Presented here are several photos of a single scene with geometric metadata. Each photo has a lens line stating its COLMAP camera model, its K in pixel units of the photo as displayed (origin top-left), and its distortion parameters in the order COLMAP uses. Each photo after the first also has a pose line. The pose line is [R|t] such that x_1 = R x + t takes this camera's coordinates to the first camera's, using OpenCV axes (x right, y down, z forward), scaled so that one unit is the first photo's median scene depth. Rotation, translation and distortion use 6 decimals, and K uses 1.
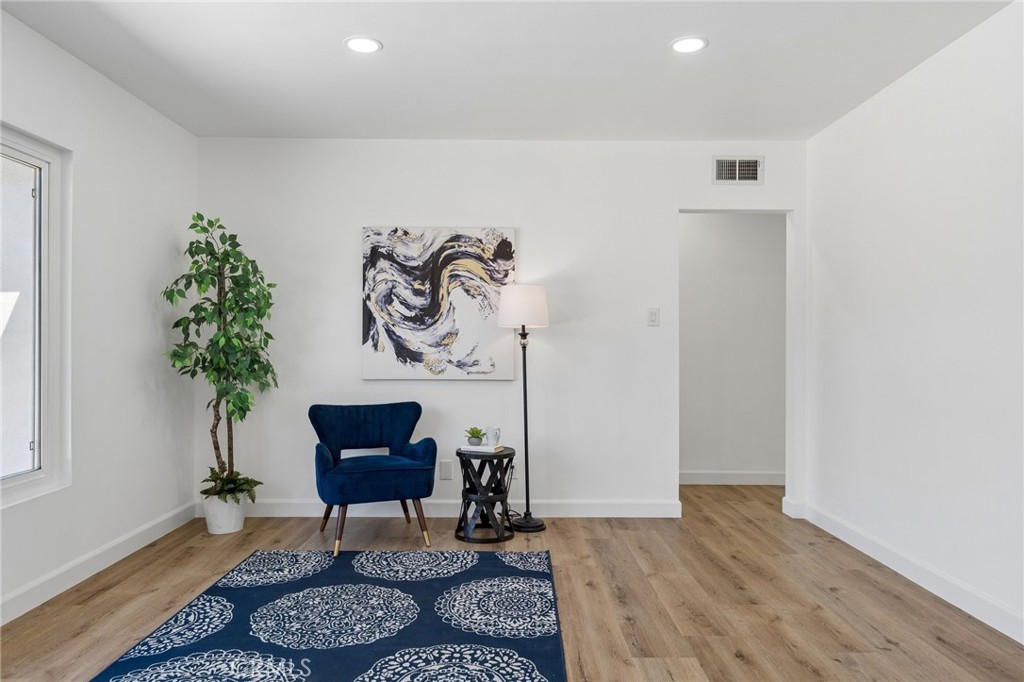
lens RADIAL K [[686.8, 0, 512.3], [0, 686.8, 340.3], [0, 0, 1]] dist [0.000551, 0.001565]
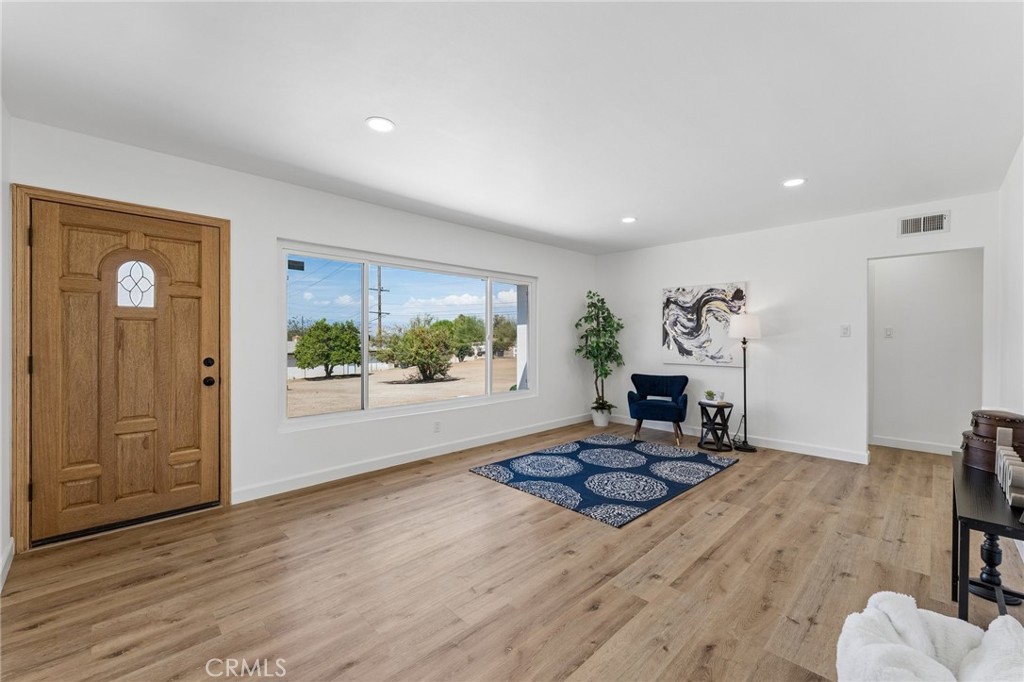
lens RADIAL K [[418.3, 0, 511.2], [0, 418.3, 339.7], [0, 0, 1]] dist [-0.002368, -0.000272]
pose [[0.698061, 0.003228, -0.716031, 0.386580], [0.003420, 0.999963, 0.007842, -0.026279], [0.716030, -0.007923, 0.698024, -0.207800]]
